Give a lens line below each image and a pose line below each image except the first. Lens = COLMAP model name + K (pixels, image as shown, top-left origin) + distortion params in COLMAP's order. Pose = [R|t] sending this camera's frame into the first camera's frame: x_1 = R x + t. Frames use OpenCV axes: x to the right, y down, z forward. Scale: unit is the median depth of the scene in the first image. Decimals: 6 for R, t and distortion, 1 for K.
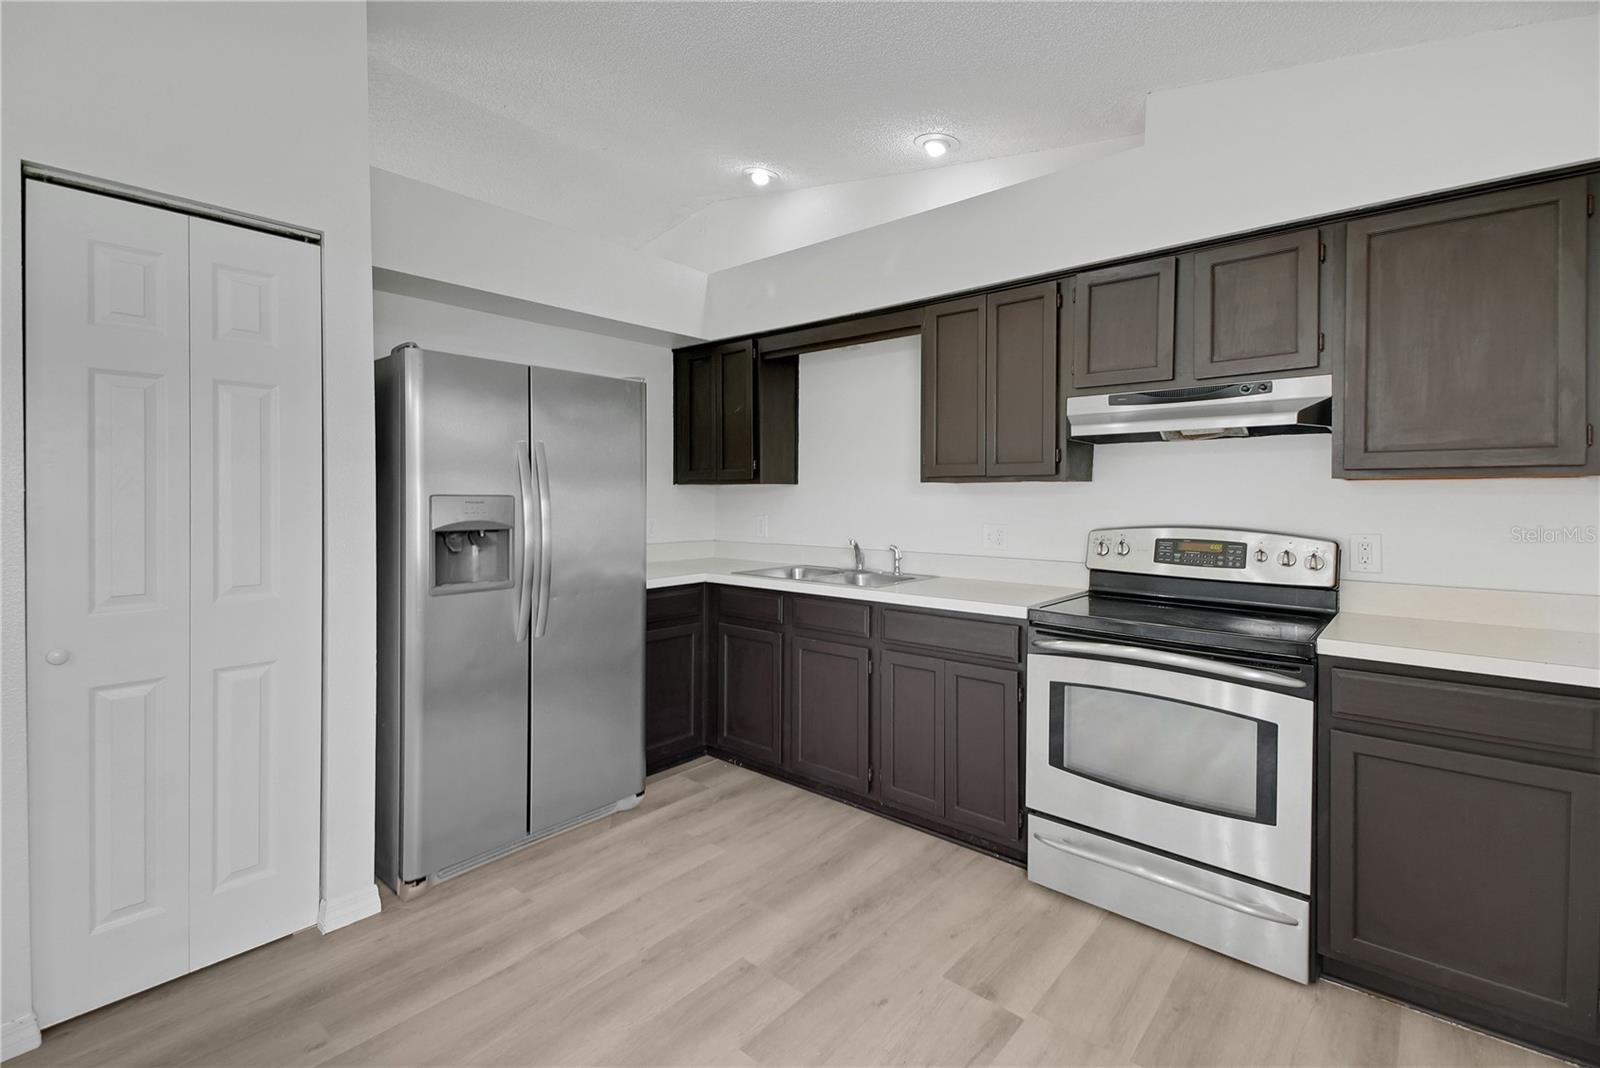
lens RADIAL K [[712.4, 0, 803.0], [0, 712.4, 511.5], [0, 0, 1]] dist [0.051381, -0.023460]
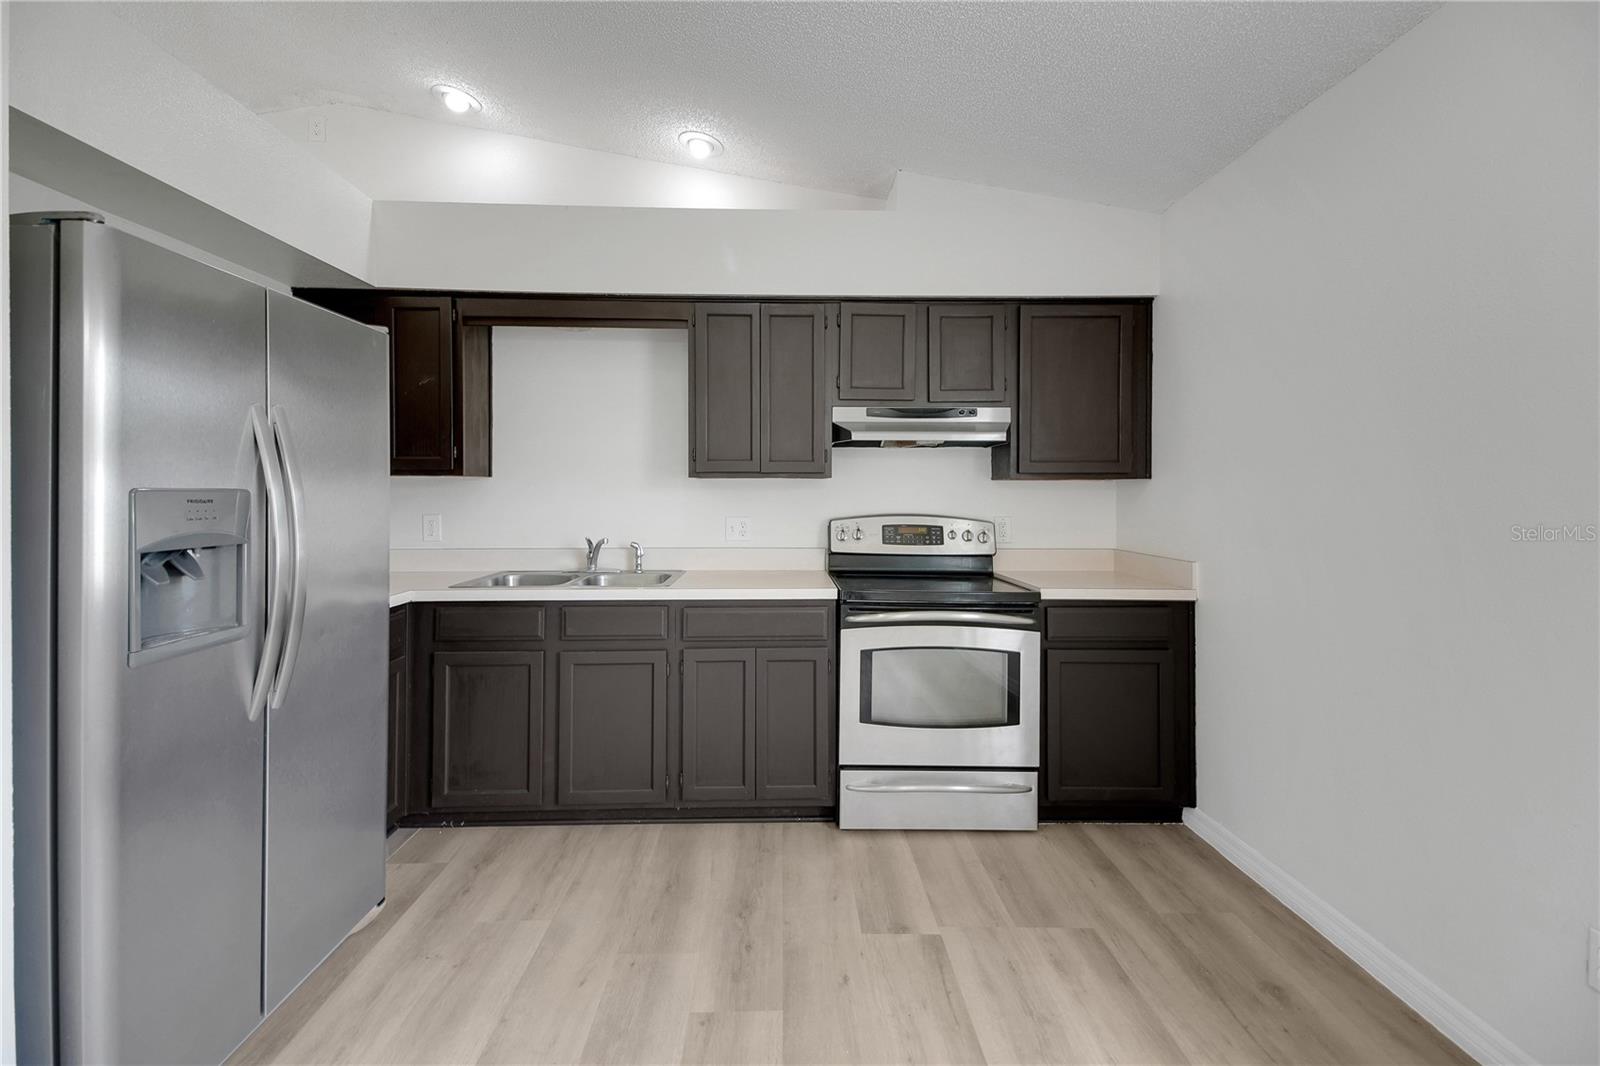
lens RADIAL K [[696.8, 0, 789.3], [0, 696.8, 497.8], [0, 0, 1]] dist [0.050640, -0.021595]
pose [[0.746265, -0.006457, 0.665618, -0.480401], [0.013256, 0.999899, -0.005163, -0.005919], [-0.665517, 0.012677, 0.746275, 0.222226]]
